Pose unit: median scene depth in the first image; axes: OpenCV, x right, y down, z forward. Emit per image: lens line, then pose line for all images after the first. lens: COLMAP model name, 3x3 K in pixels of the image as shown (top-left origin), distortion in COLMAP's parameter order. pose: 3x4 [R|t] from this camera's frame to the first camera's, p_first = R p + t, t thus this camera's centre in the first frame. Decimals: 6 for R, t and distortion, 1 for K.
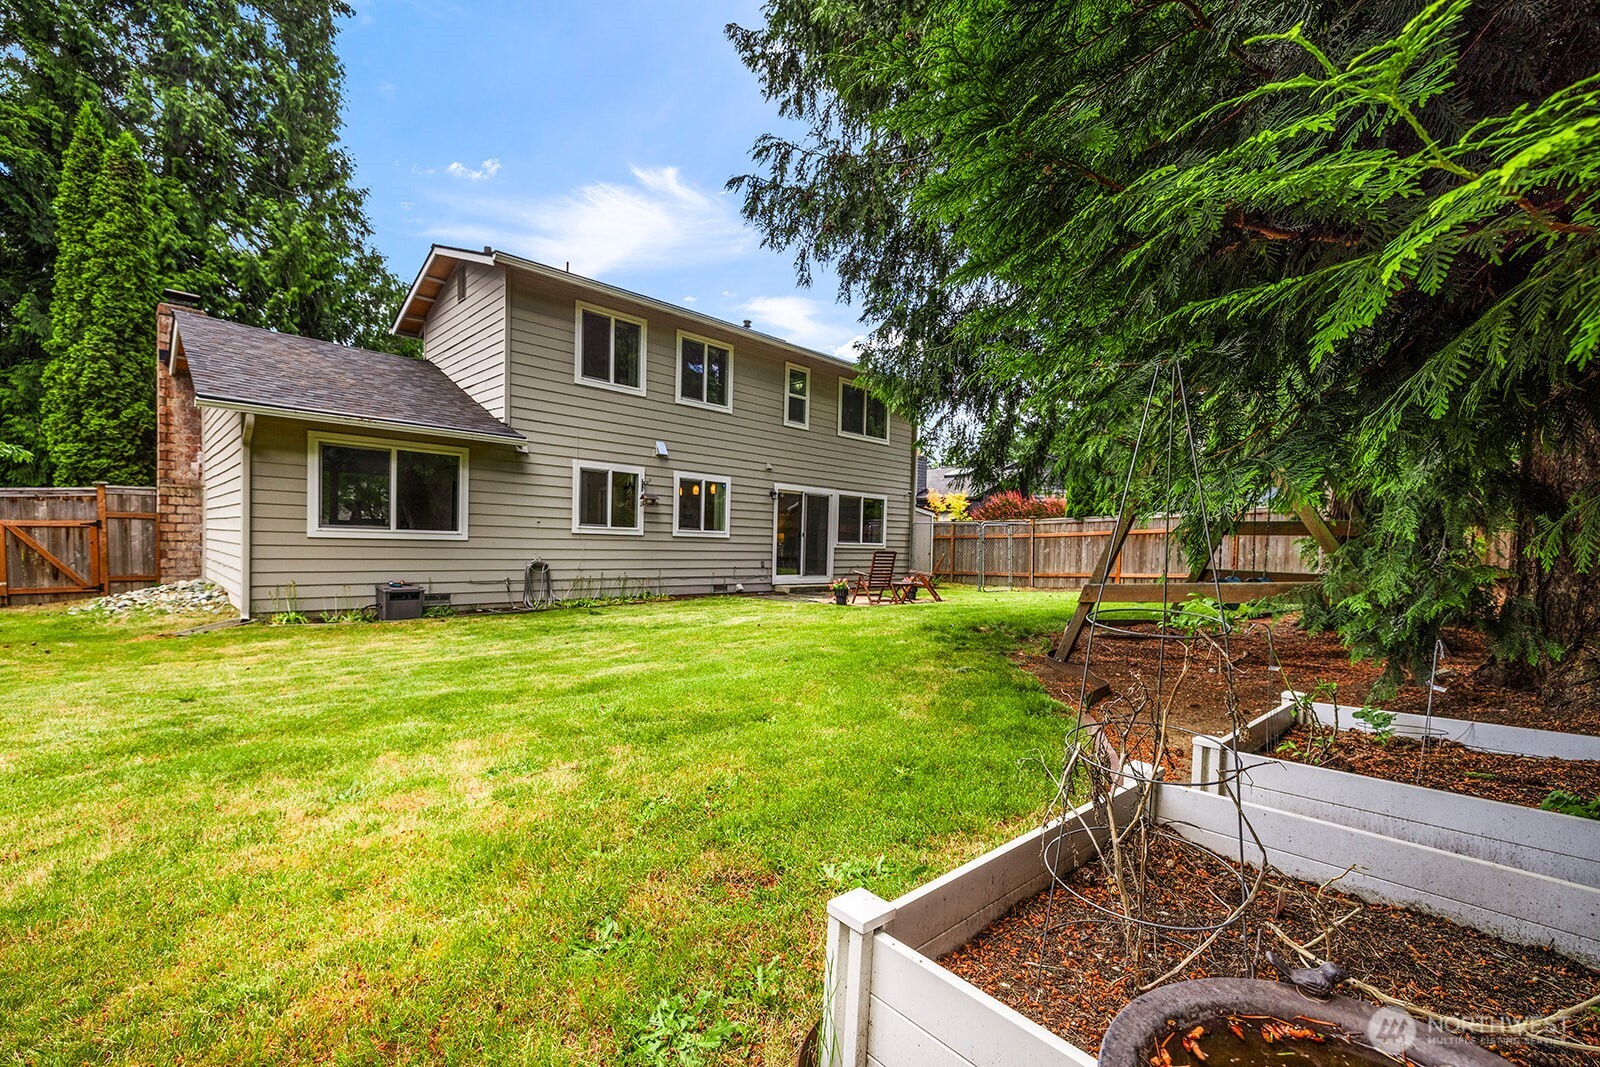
lens RADIAL K [[674.2, 0, 796.5], [0, 674.2, 561.1], [0, 0, 1]] dist [0.000379, 0.000108]
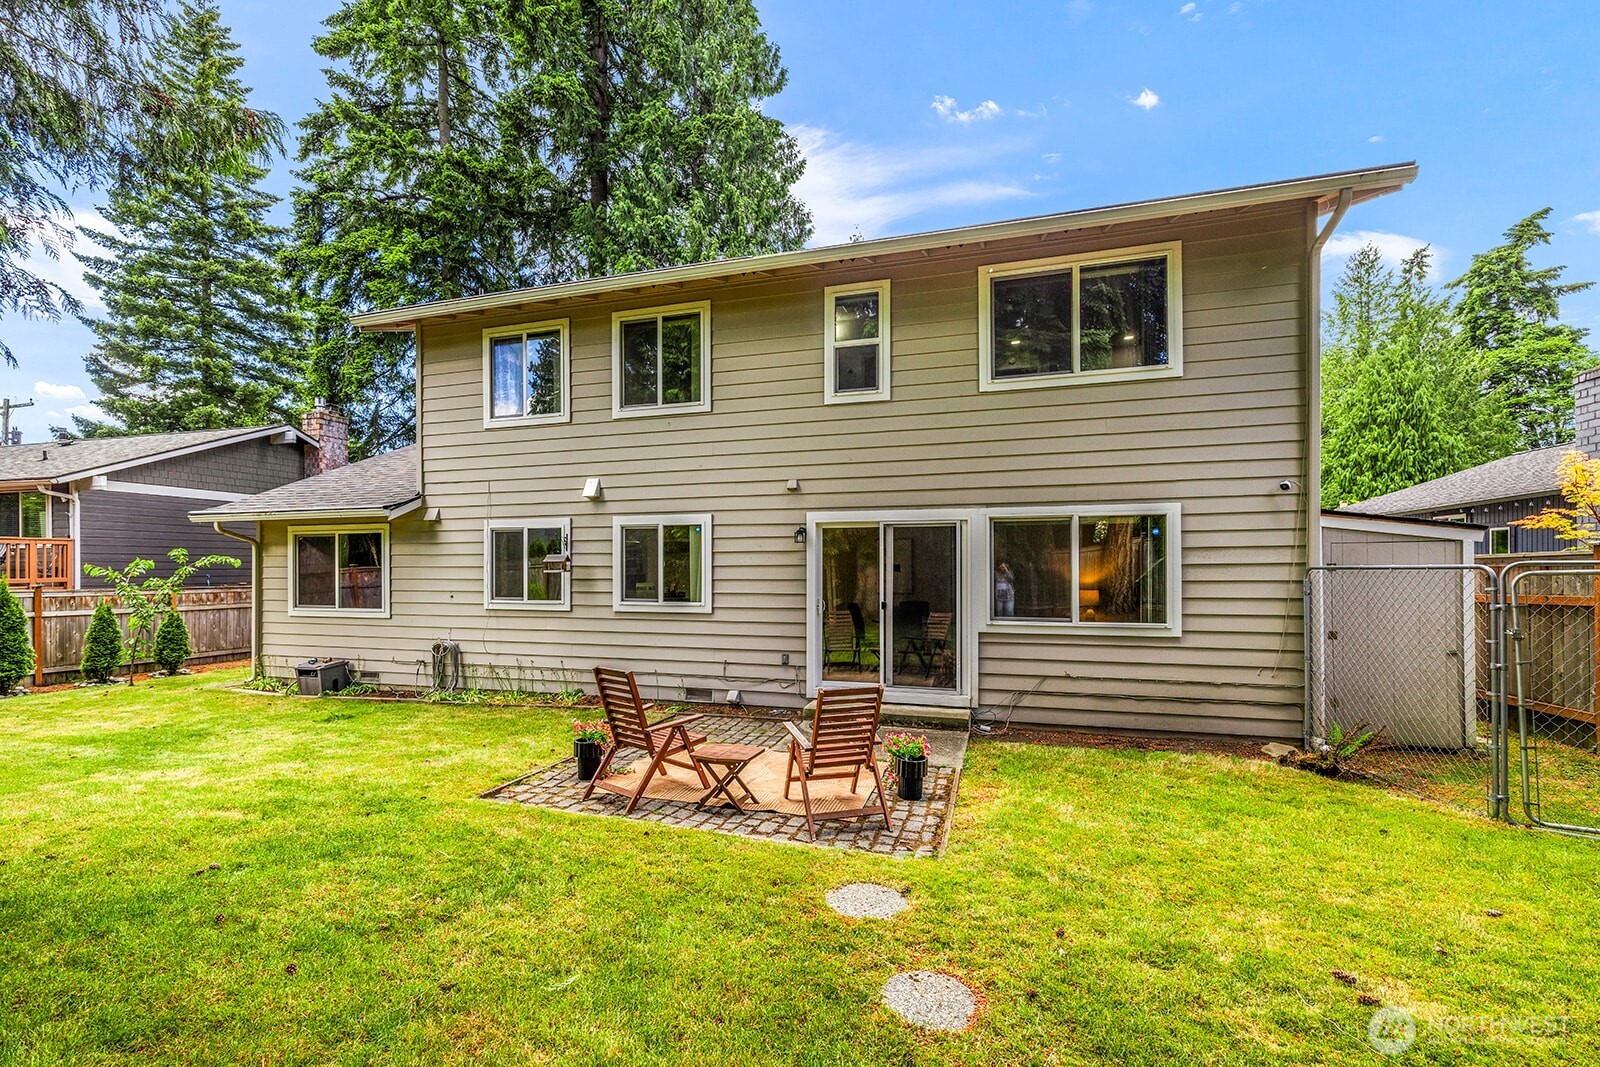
lens RADIAL K [[696.2, 0, 799.4], [0, 696.2, 568.2], [0, 0, 1]] dist [-0.000030, -0.000034]
pose [[0.468088, -0.027532, -0.883253, 0.565545], [-0.010019, 0.999285, -0.036459, -0.060402], [0.883625, 0.025916, 0.467477, 0.885901]]
